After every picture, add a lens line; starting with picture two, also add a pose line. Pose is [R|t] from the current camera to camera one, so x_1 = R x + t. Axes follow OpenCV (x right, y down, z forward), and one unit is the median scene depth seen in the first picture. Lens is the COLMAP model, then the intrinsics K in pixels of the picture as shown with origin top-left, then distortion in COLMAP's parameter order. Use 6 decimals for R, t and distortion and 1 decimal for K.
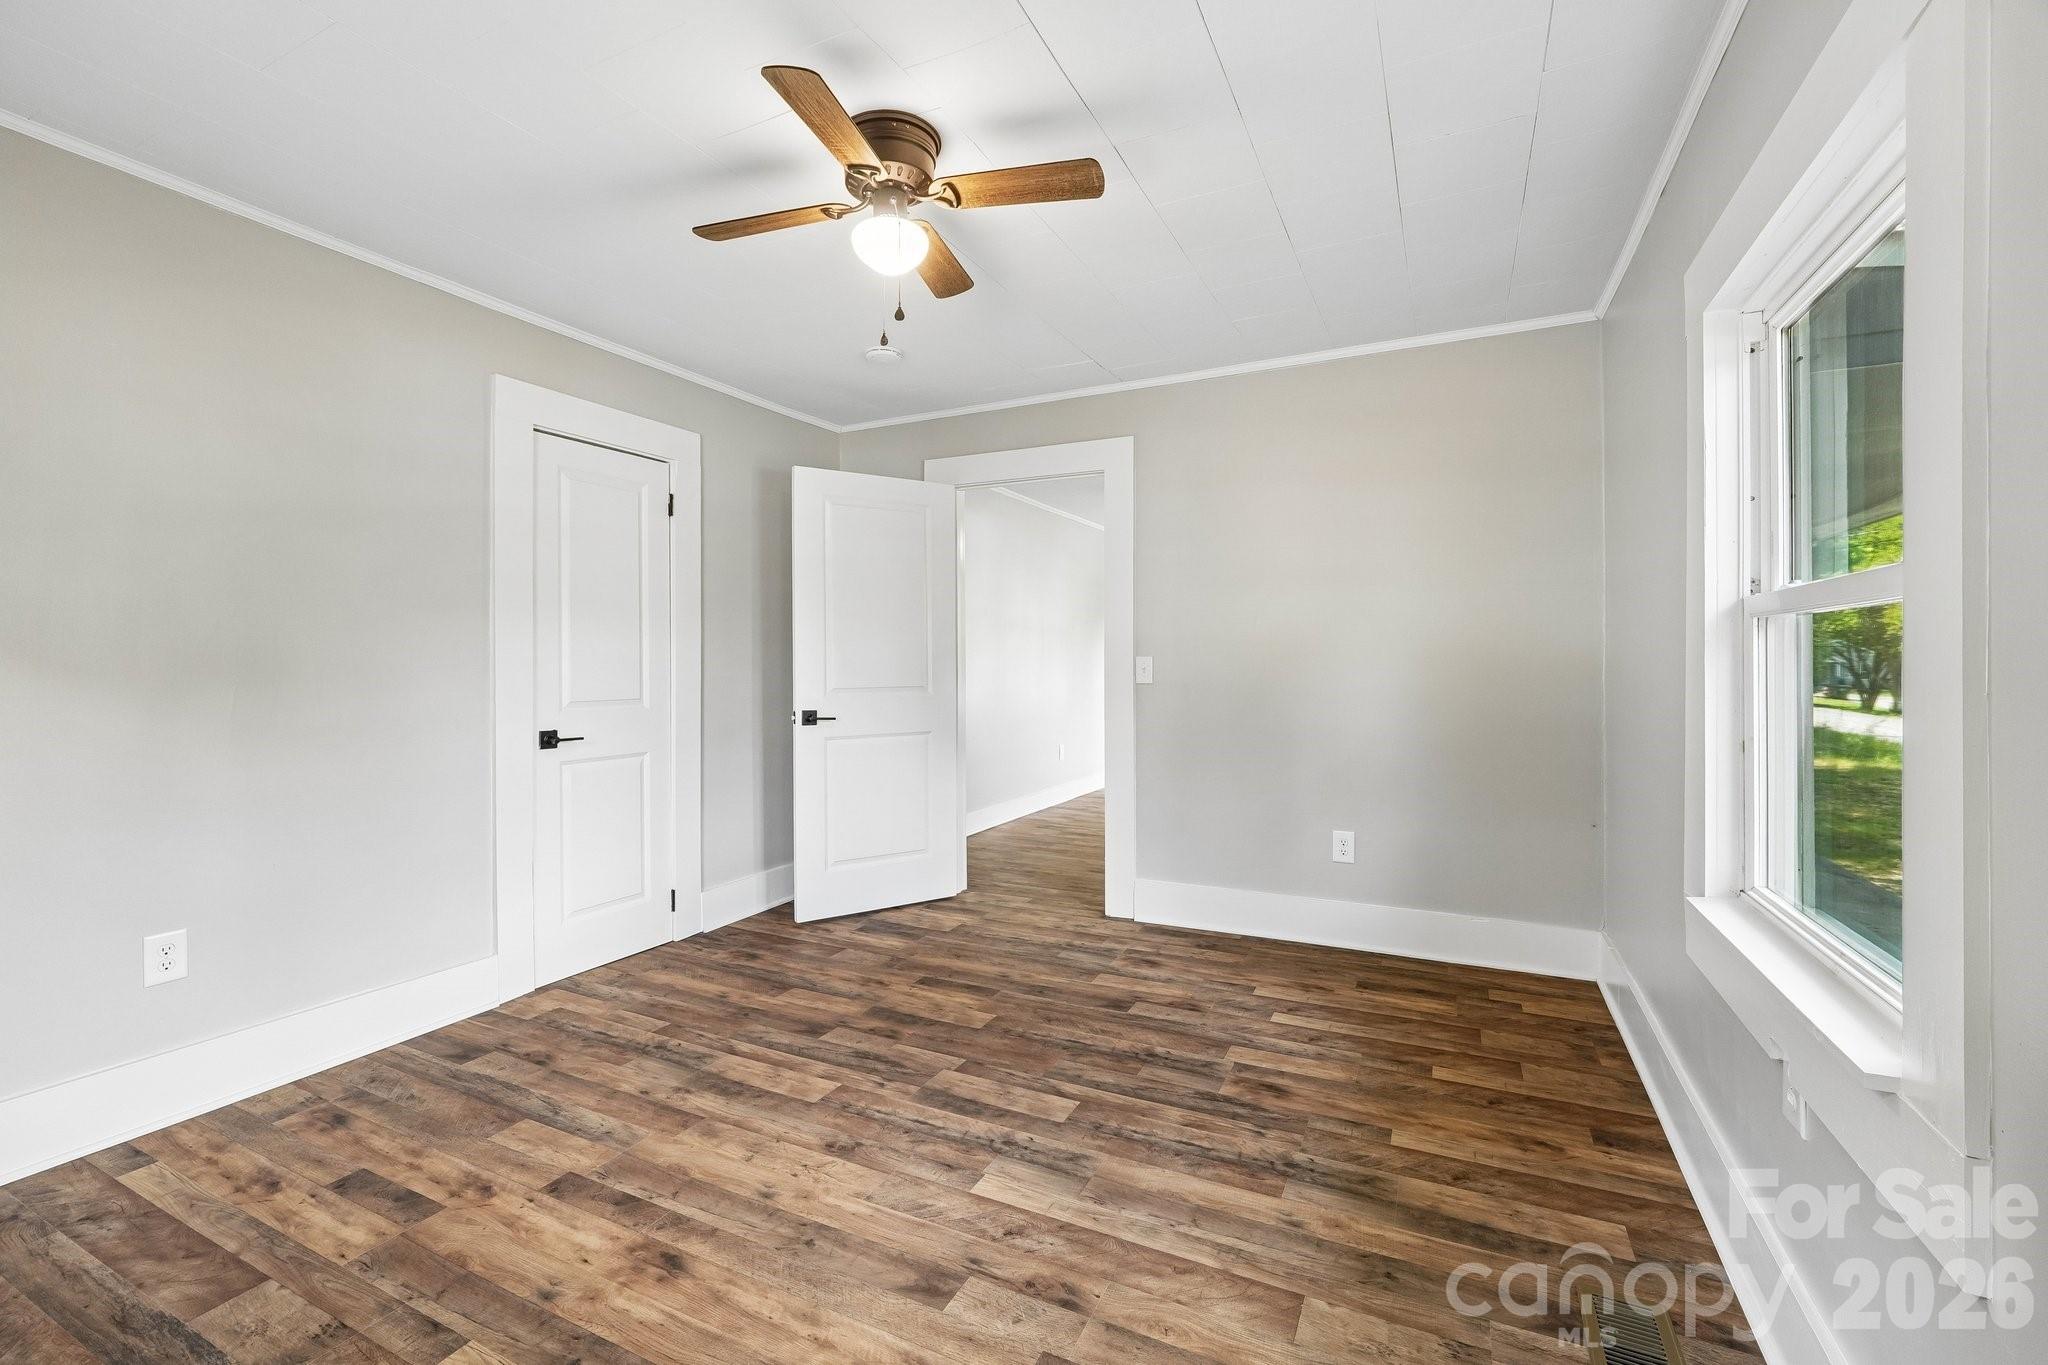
lens RADIAL K [[878.3, 0, 1026.2], [0, 878.3, 661.6], [0, 0, 1]] dist [-0.014085, 0.009095]
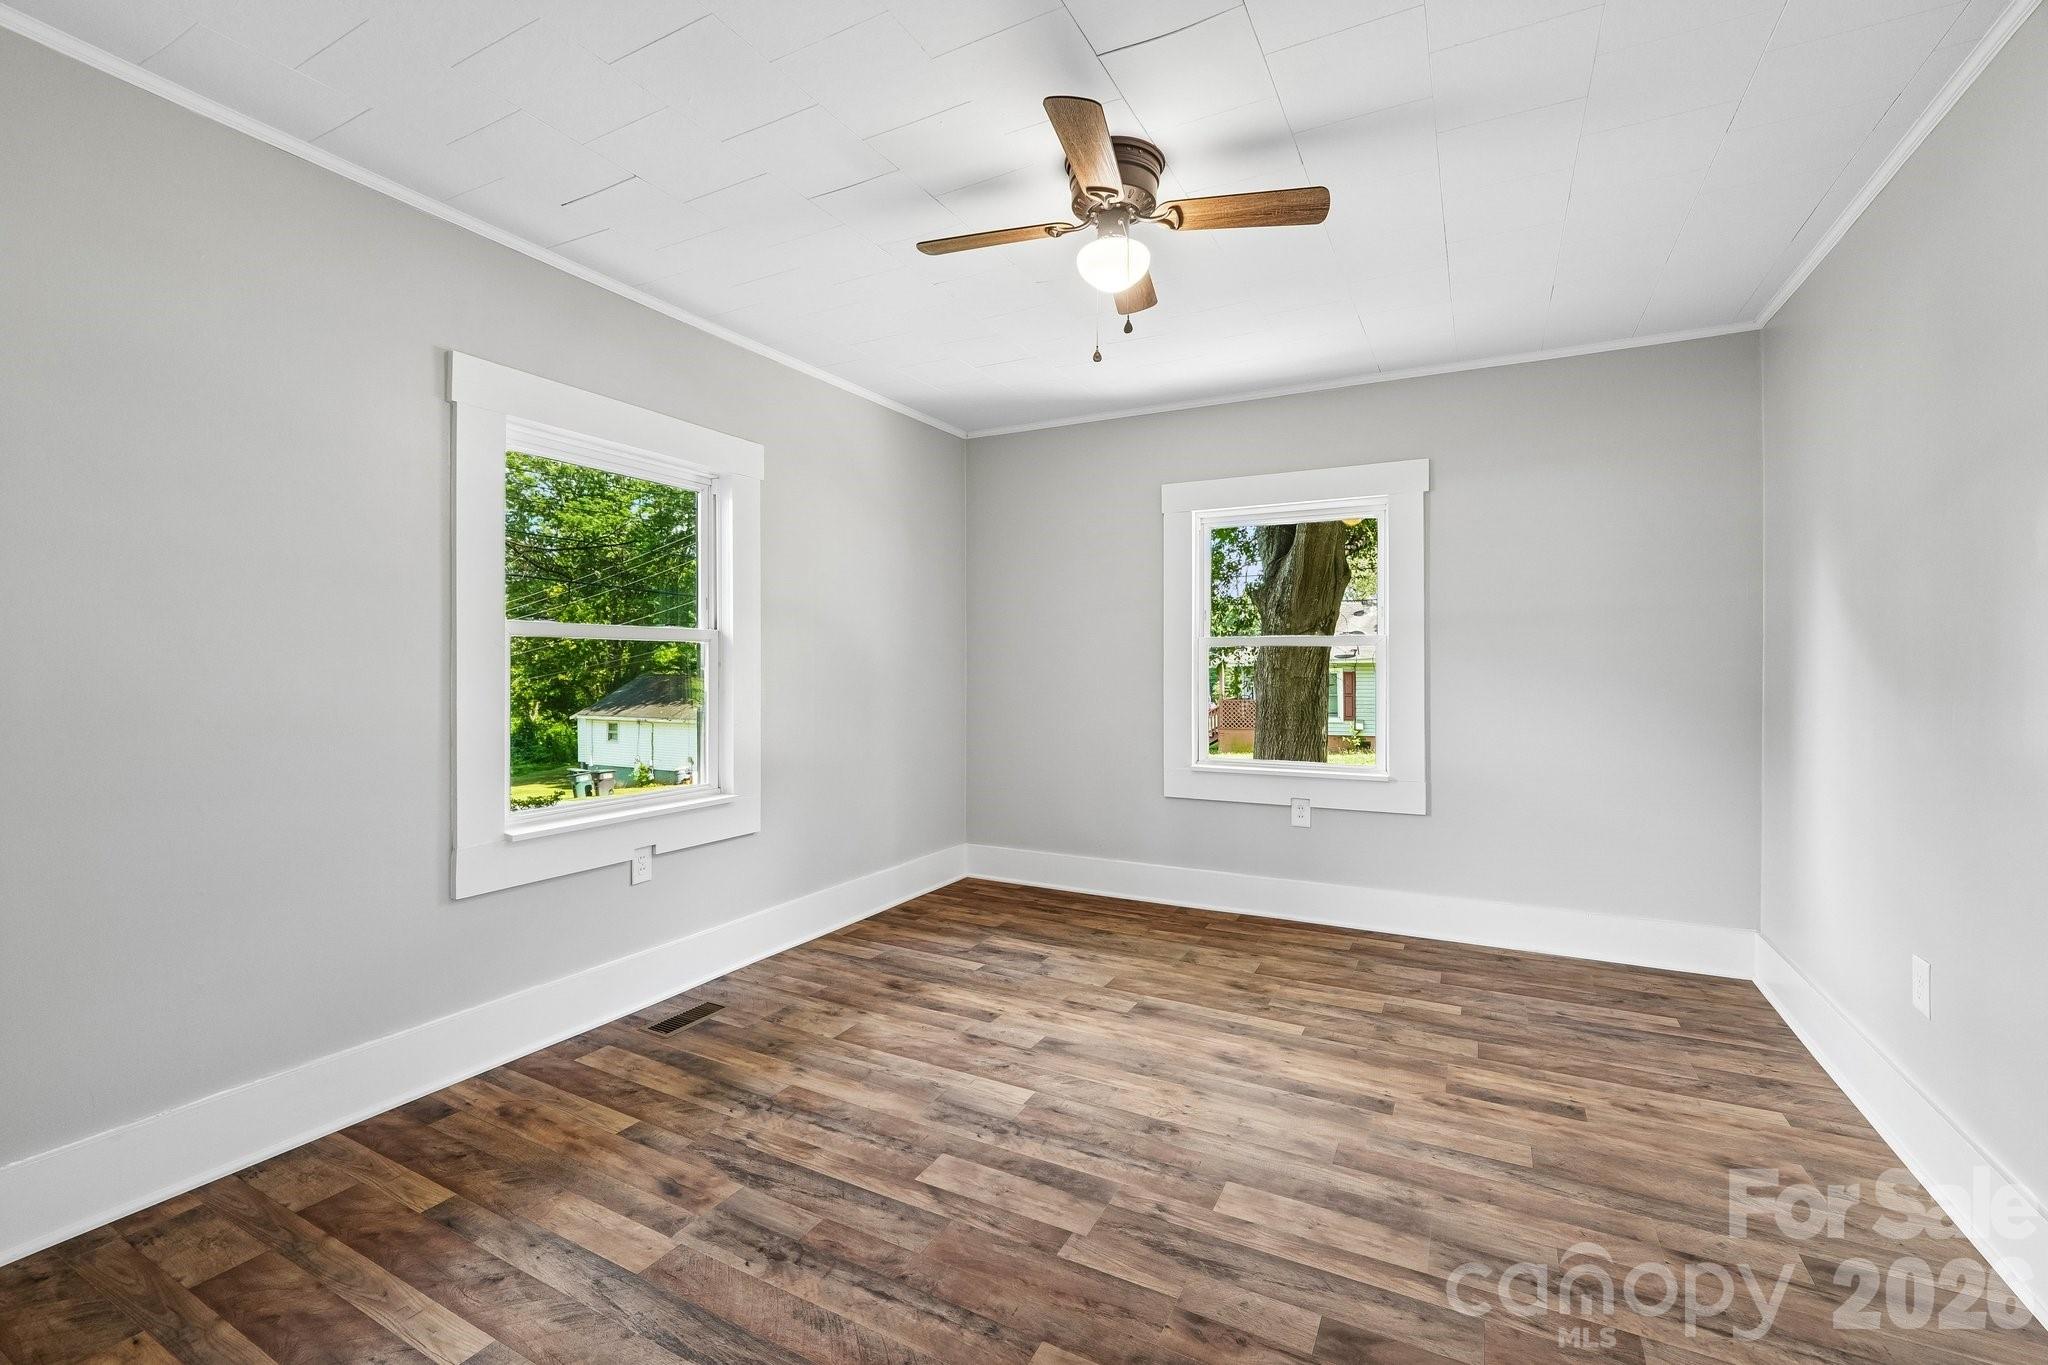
lens RADIAL K [[878.3, 0, 1026.2], [0, 878.3, 661.6], [0, 0, 1]] dist [-0.014085, 0.009095]
pose [[-0.999703, 0.001440, 0.024343, -0.075037], [0.001282, 0.999978, -0.006491, 0.004615], [-0.024352, -0.006458, -0.999683, 2.034259]]
